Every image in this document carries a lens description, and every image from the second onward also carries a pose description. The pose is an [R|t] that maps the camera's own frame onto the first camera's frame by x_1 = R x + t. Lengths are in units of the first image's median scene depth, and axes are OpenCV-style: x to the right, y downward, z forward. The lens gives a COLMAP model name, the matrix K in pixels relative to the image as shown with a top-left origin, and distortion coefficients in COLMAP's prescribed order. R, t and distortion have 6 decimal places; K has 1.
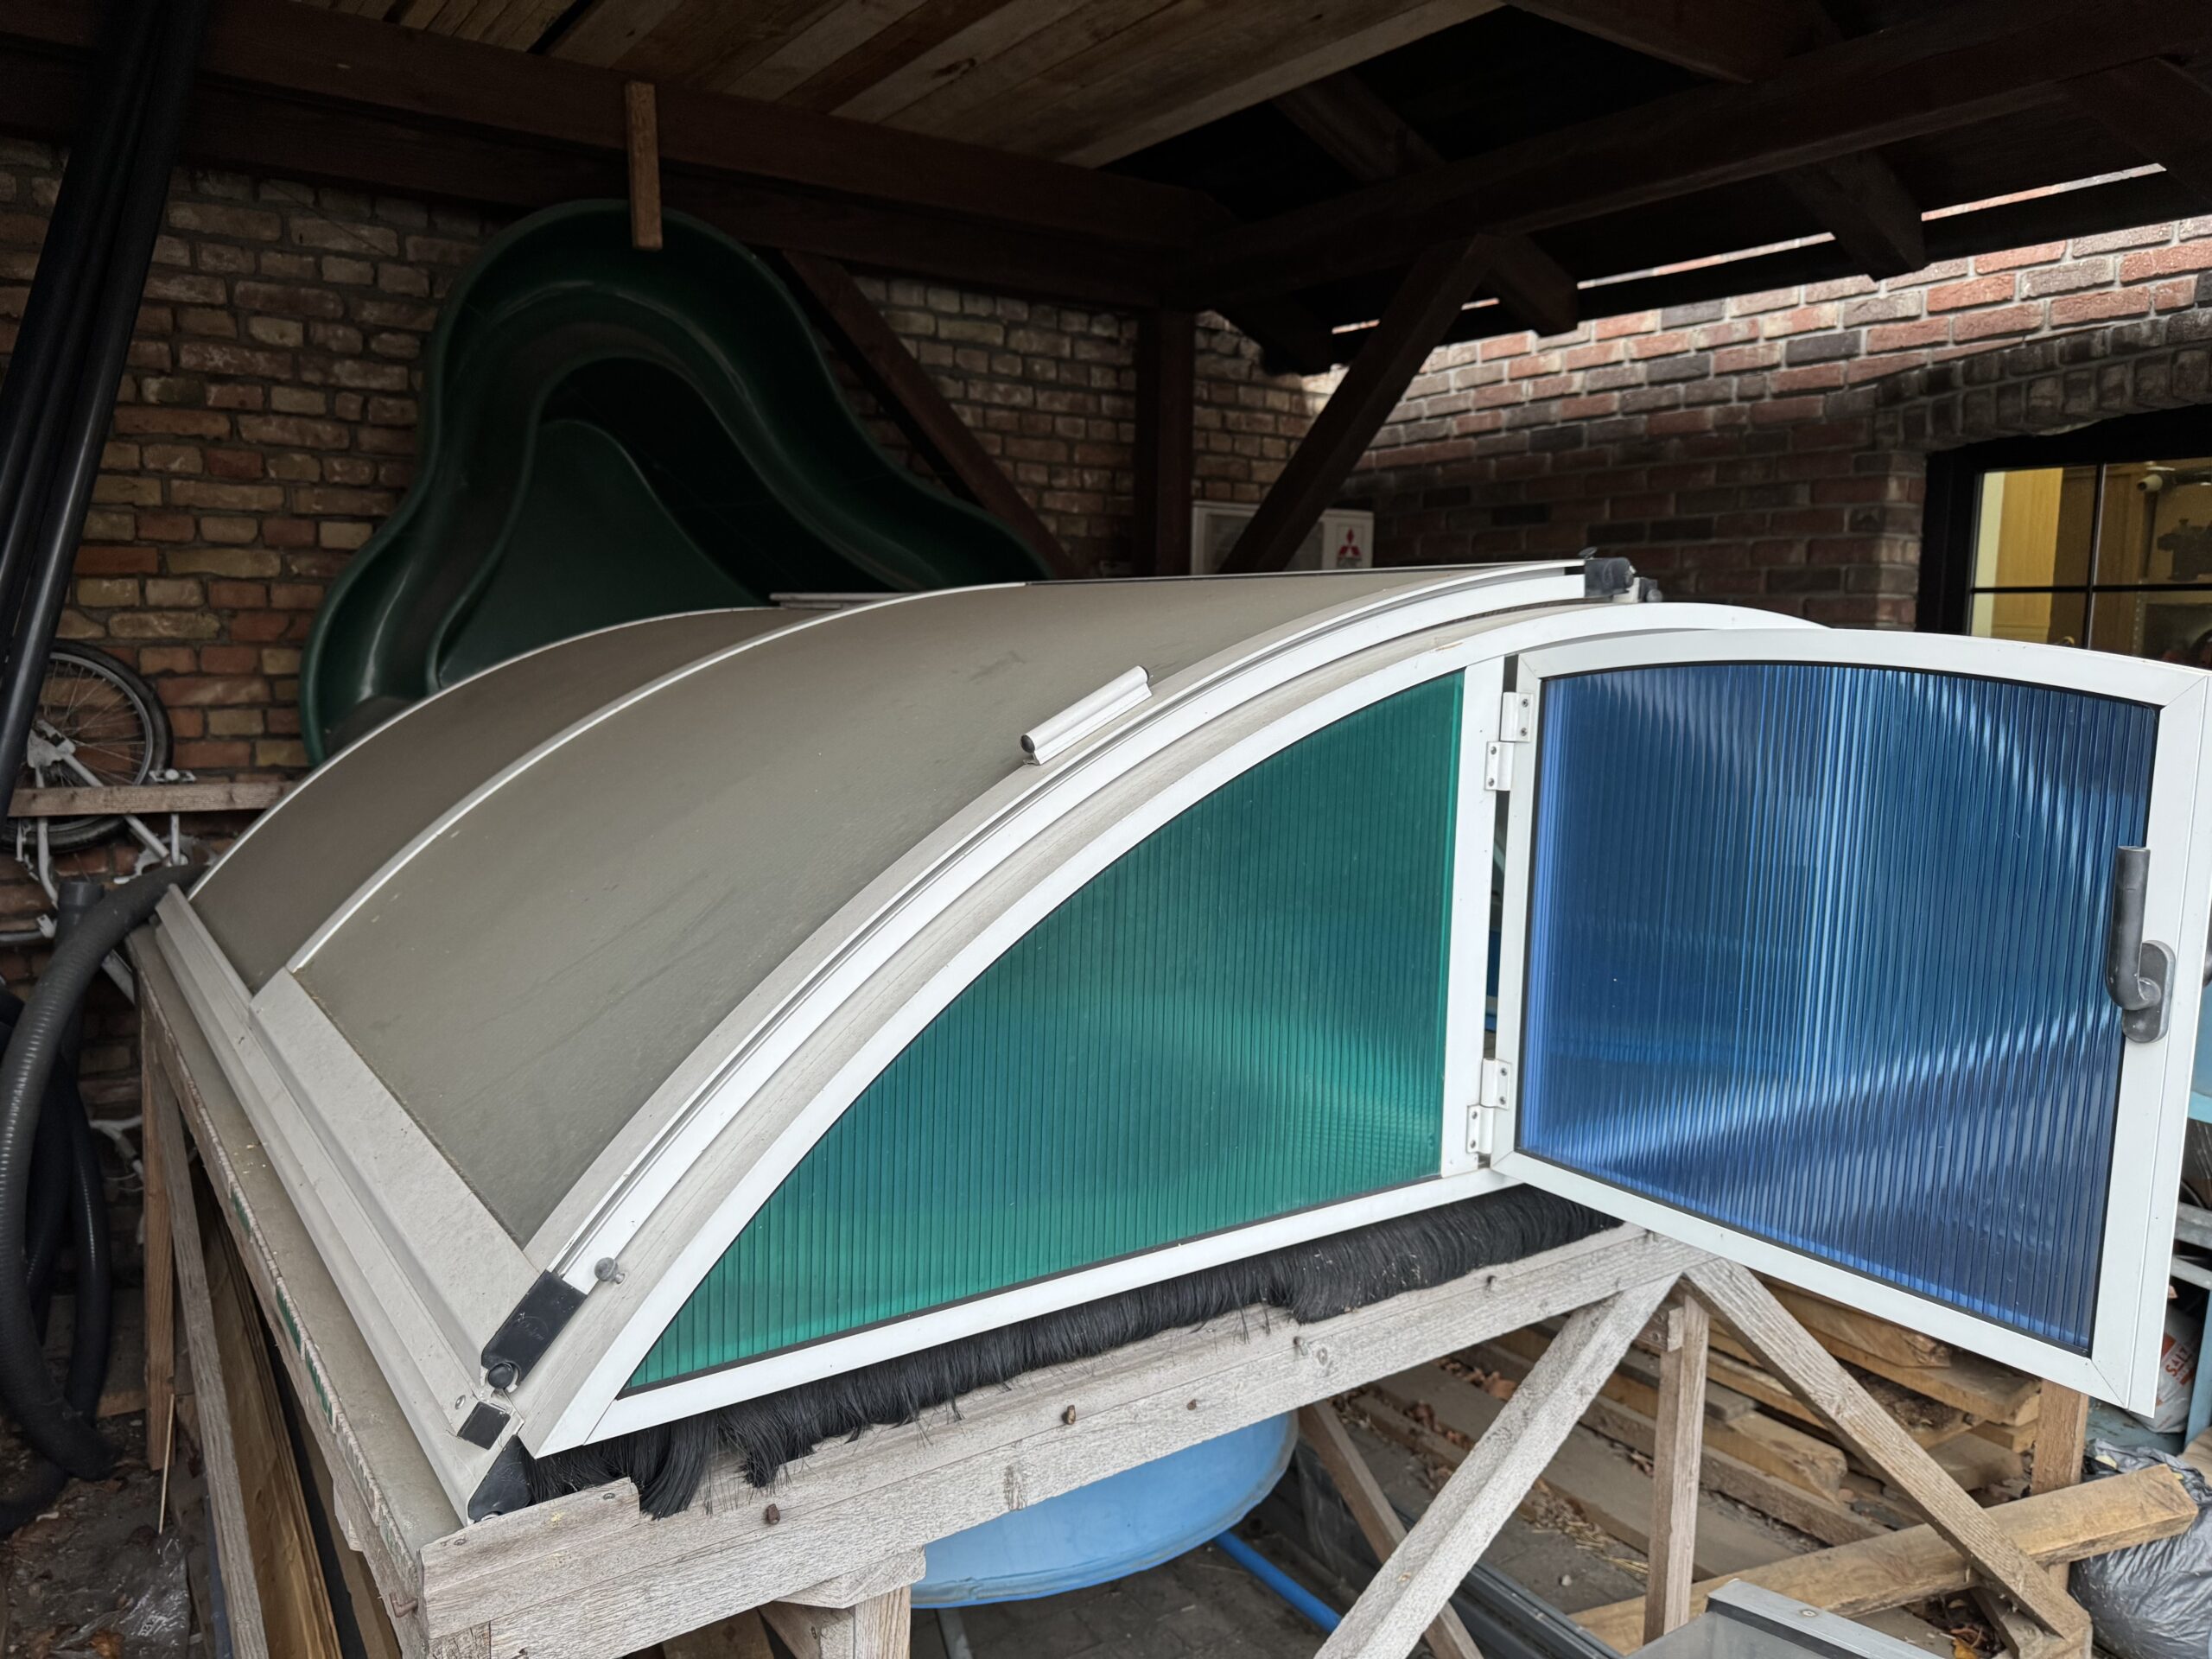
lens RADIAL K [[1556.9, 0, 1103.2], [0, 1556.9, 917.7], [0, 0, 1]] dist [0.031732, -0.034291]
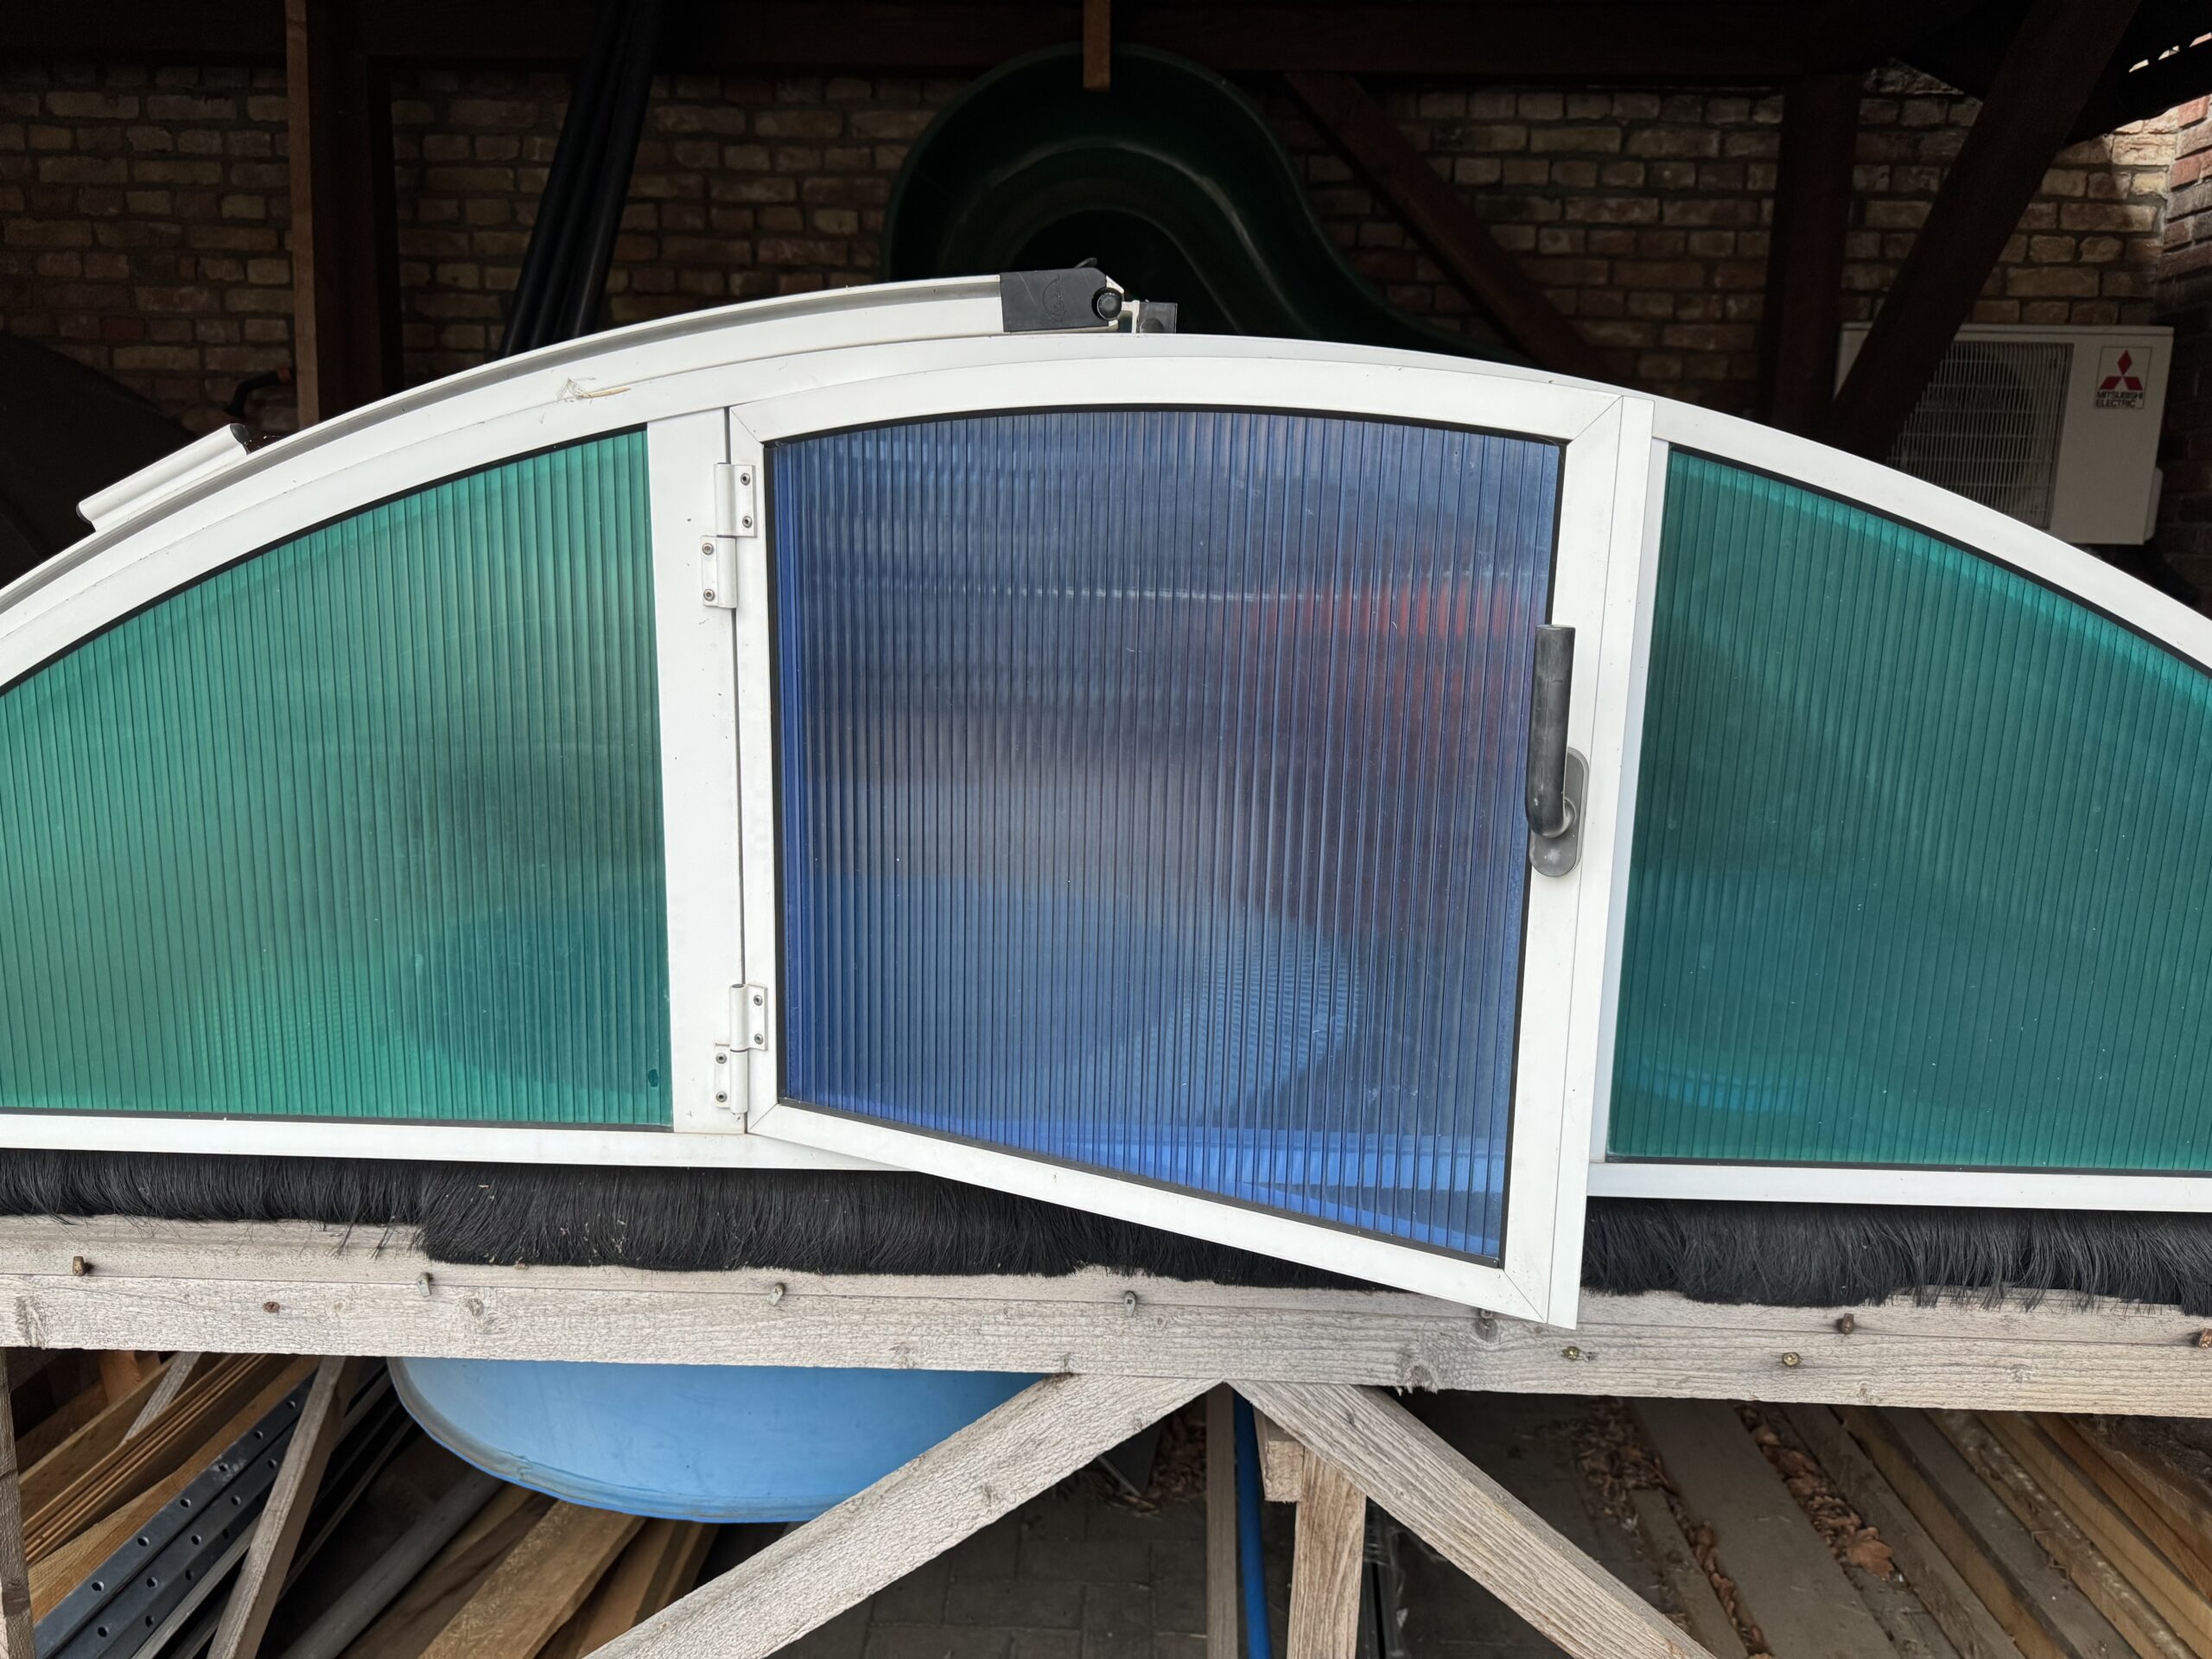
lens RADIAL K [[1556.9, 0, 1068.2], [0, 1556.9, 876.5], [0, 0, 1]] dist [0.031732, -0.034291]
pose [[0.807914, 0.131924, -0.574344, 0.235666], [-0.111411, 0.991237, 0.070965, -0.008163], [0.578673, 0.006655, 0.815532, 0.150529]]
